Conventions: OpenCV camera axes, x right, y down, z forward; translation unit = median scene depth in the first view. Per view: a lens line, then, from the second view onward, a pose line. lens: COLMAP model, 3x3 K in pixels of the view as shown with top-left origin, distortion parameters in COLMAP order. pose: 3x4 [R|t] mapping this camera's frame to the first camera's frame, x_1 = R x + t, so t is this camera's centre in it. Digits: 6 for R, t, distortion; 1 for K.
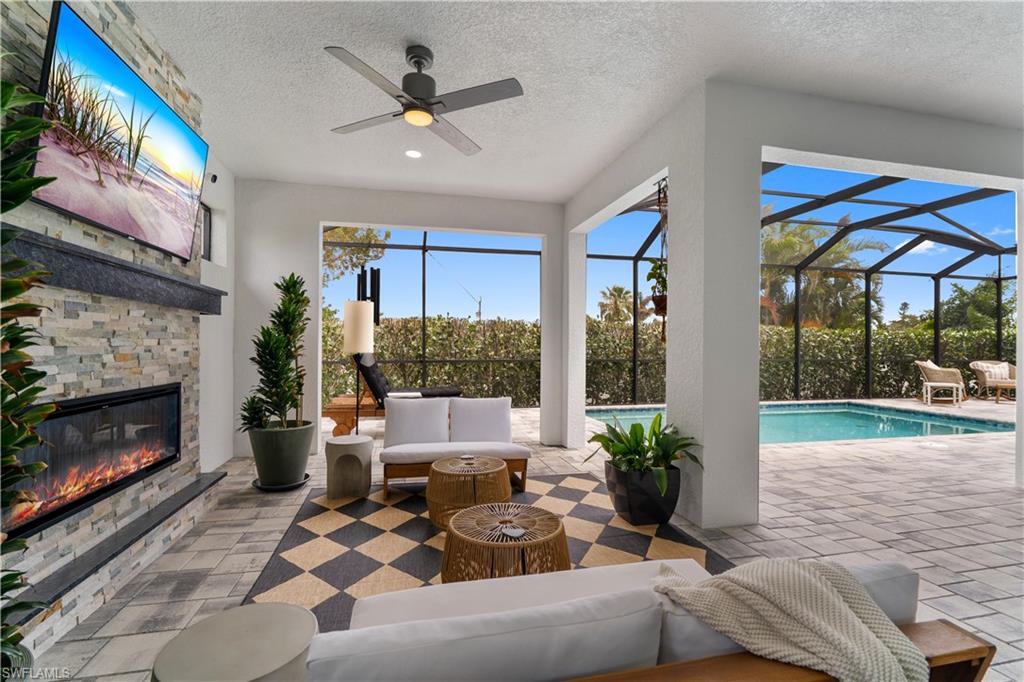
lens RADIAL K [[470.8, 0, 509.2], [0, 470.8, 347.3], [0, 0, 1]] dist [-0.000733, 0.001268]
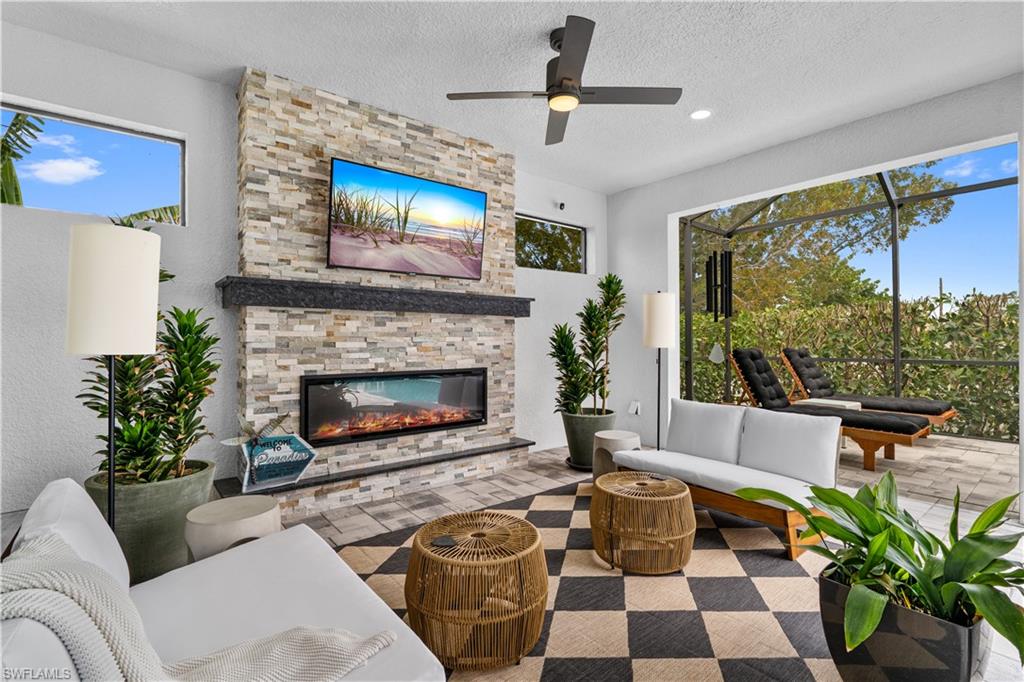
lens RADIAL K [[470.8, 0, 505.5], [0, 470.8, 337.8], [0, 0, 1]] dist [-0.000733, 0.001268]
pose [[0.432416, -0.012146, -0.901592, 0.653733], [0.004427, 0.999926, -0.011347, 0.002337], [0.901663, 0.000916, 0.432438, 0.509846]]
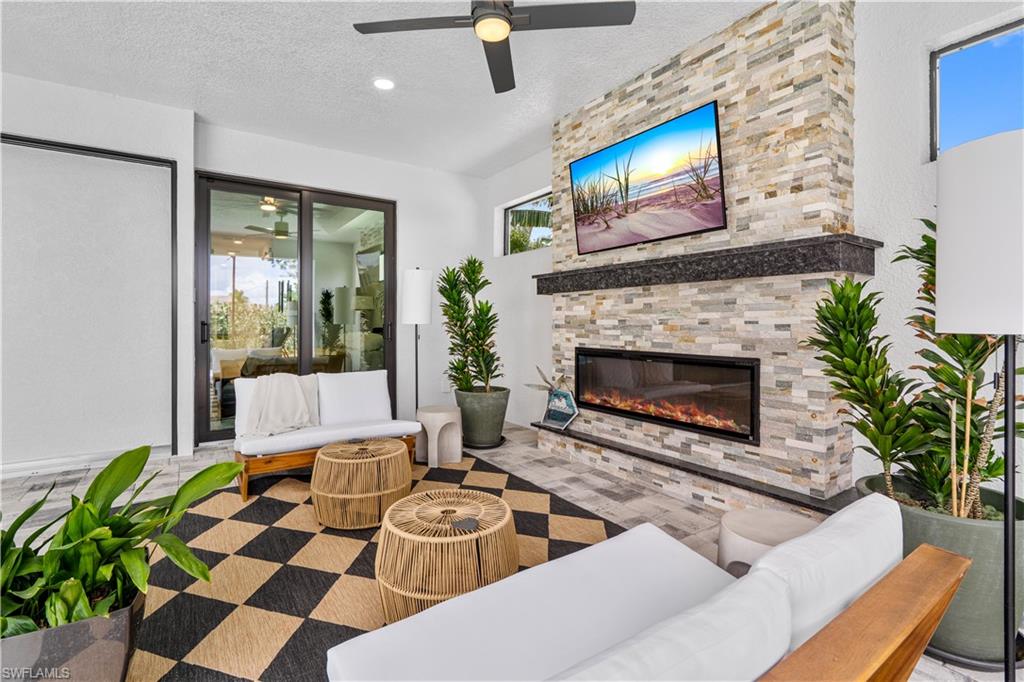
lens RADIAL K [[470.8, 0, 518.4], [0, 470.8, 324.6], [0, 0, 1]] dist [-0.000733, 0.001268]
pose [[-0.926423, -0.004744, -0.376455, 0.068152], [-0.005573, 0.999984, 0.001114, 0.011877], [0.376444, 0.003130, -0.926434, 1.874223]]
